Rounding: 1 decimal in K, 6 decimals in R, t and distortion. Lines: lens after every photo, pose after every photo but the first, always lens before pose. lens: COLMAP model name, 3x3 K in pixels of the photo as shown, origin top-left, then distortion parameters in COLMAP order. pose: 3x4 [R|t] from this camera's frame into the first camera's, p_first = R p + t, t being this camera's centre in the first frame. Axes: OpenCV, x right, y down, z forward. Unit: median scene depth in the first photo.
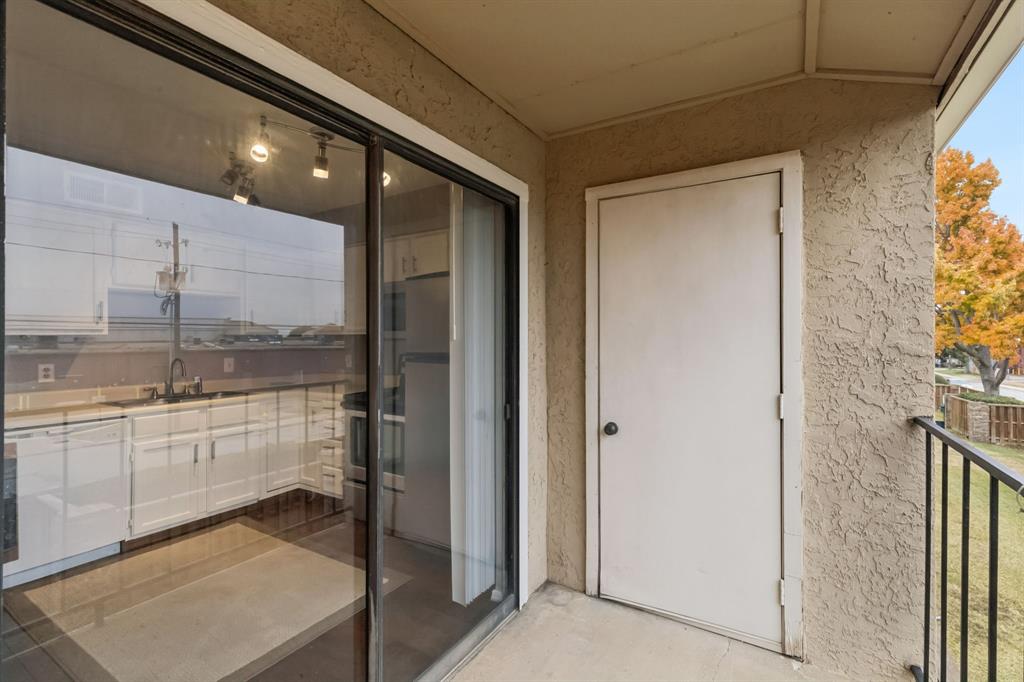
lens RADIAL K [[464.3, 0, 518.0], [0, 464.3, 335.8], [0, 0, 1]] dist [0.011106, -0.001038]
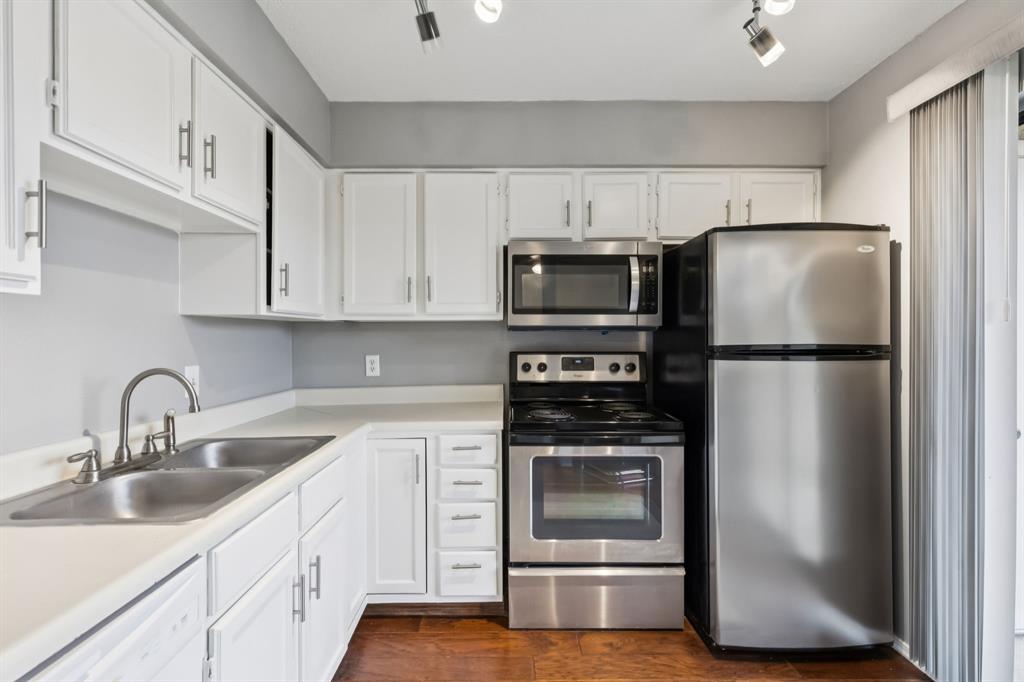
lens RADIAL K [[464.3, 0, 515.3], [0, 464.3, 339.4], [0, 0, 1]] dist [0.011106, -0.001038]
pose [[0.850837, -0.000210, 0.525429, -0.692300], [-0.004101, 0.999967, 0.007042, 0.020106], [-0.525413, -0.008146, 0.850808, 0.518183]]
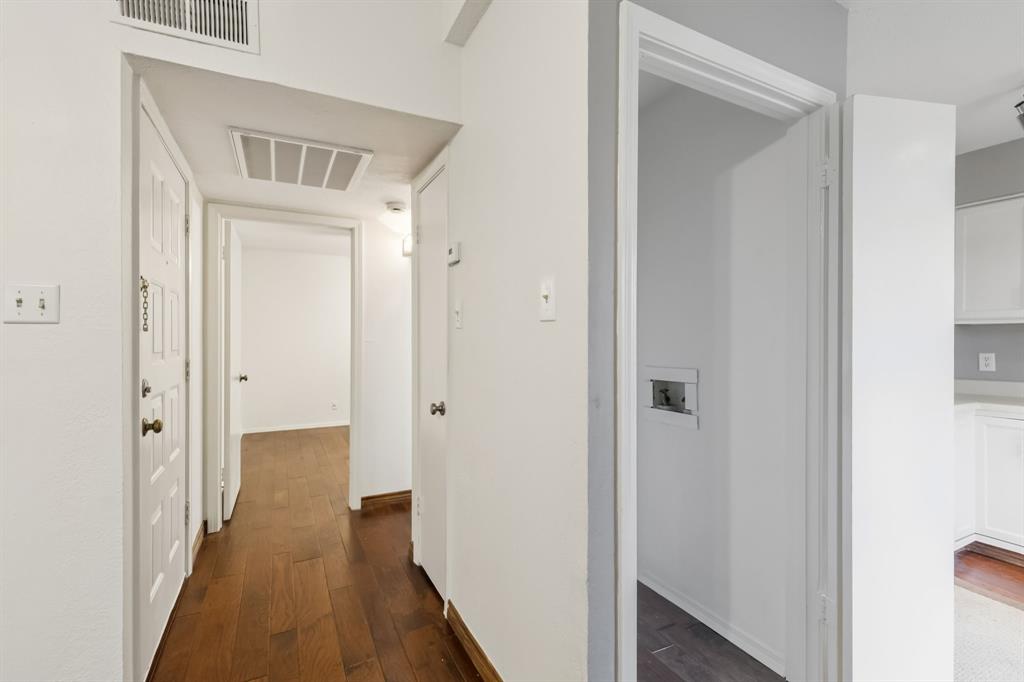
lens RADIAL K [[464.3, 0, 519.0], [0, 464.3, 338.4], [0, 0, 1]] dist [0.011106, -0.001038]
pose [[0.845678, 0.005247, -0.533667, -0.771650], [-0.002039, 0.999976, 0.006600, 0.020595], [0.533689, -0.004494, 0.845669, 0.037296]]
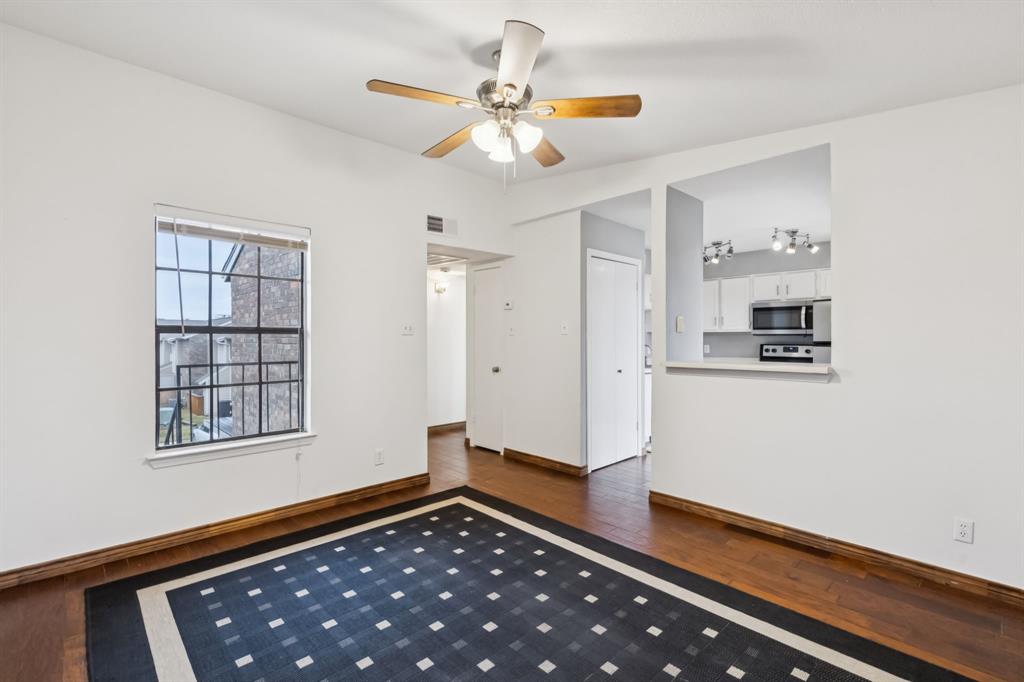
lens RADIAL K [[464.3, 0, 520.9], [0, 464.3, 336.0], [0, 0, 1]] dist [0.011106, -0.001038]
pose [[0.964248, 0.002556, -0.264991, -0.733491], [-0.002018, 0.999995, 0.002301, 0.010896], [0.264995, -0.001684, 0.964248, -0.908877]]
